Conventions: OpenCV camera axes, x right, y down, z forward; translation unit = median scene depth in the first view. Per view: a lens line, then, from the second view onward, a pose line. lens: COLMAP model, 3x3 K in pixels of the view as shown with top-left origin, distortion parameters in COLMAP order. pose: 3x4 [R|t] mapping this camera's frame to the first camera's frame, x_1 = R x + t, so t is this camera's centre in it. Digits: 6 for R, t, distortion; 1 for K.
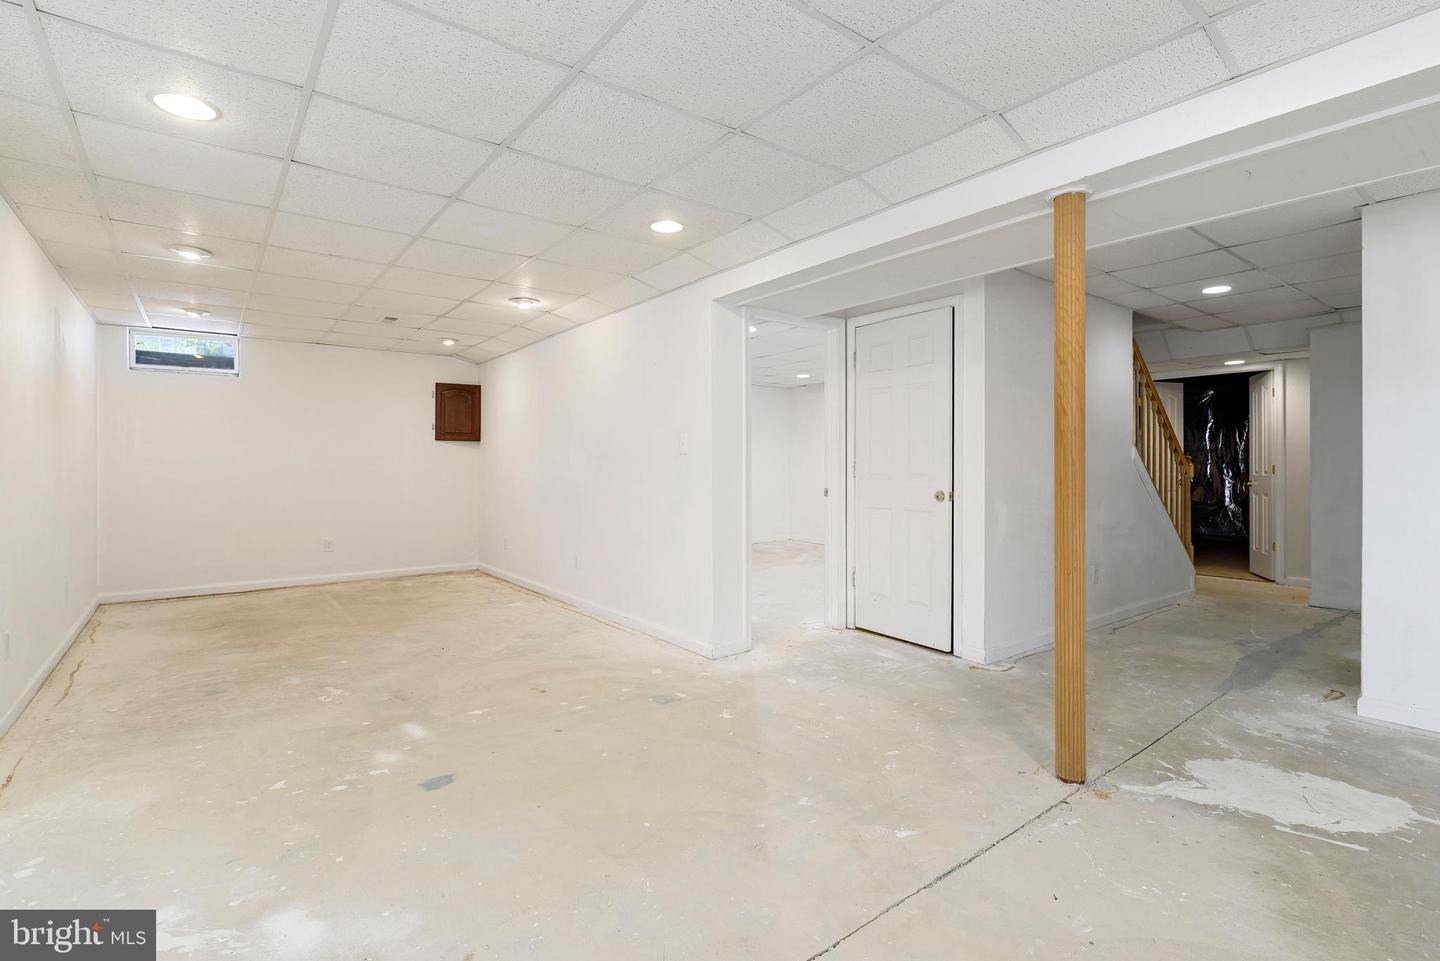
lens RADIAL K [[679.2, 0, 727.8], [0, 679.2, 474.0], [0, 0, 1]] dist [-0.002239, -0.000229]
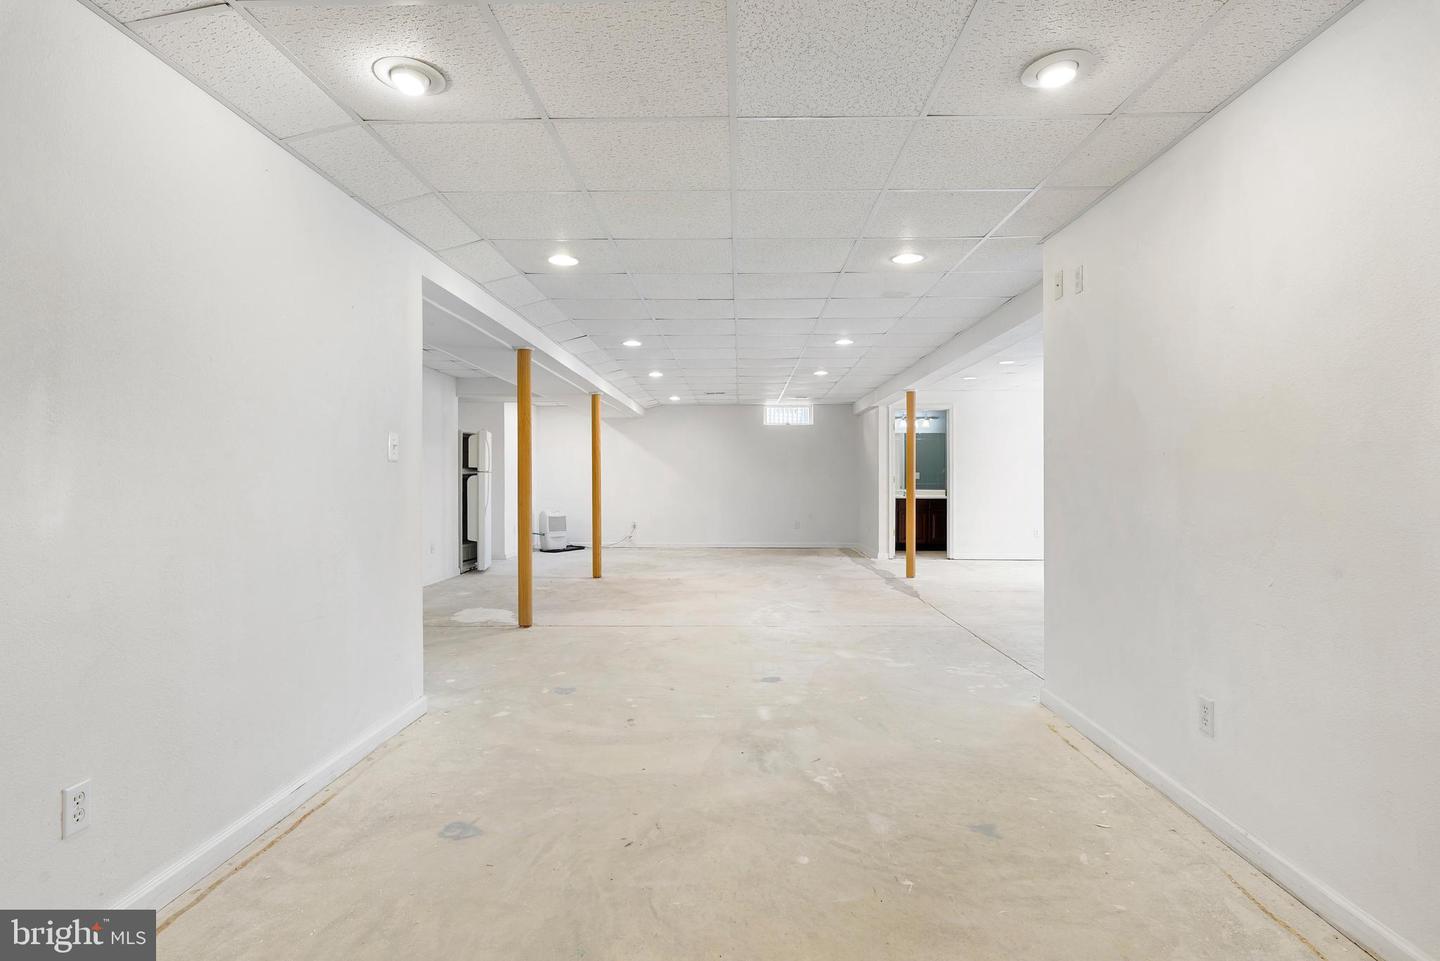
lens RADIAL K [[711.4, 0, 723.8], [0, 711.4, 480.6], [0, 0, 1]] dist [0.000473, 0.001096]
pose [[-0.773098, -0.000845, 0.634286, -1.020267], [0.010895, 0.999834, 0.014613, -0.021340], [-0.634193, 0.018208, -0.772960, 1.718508]]
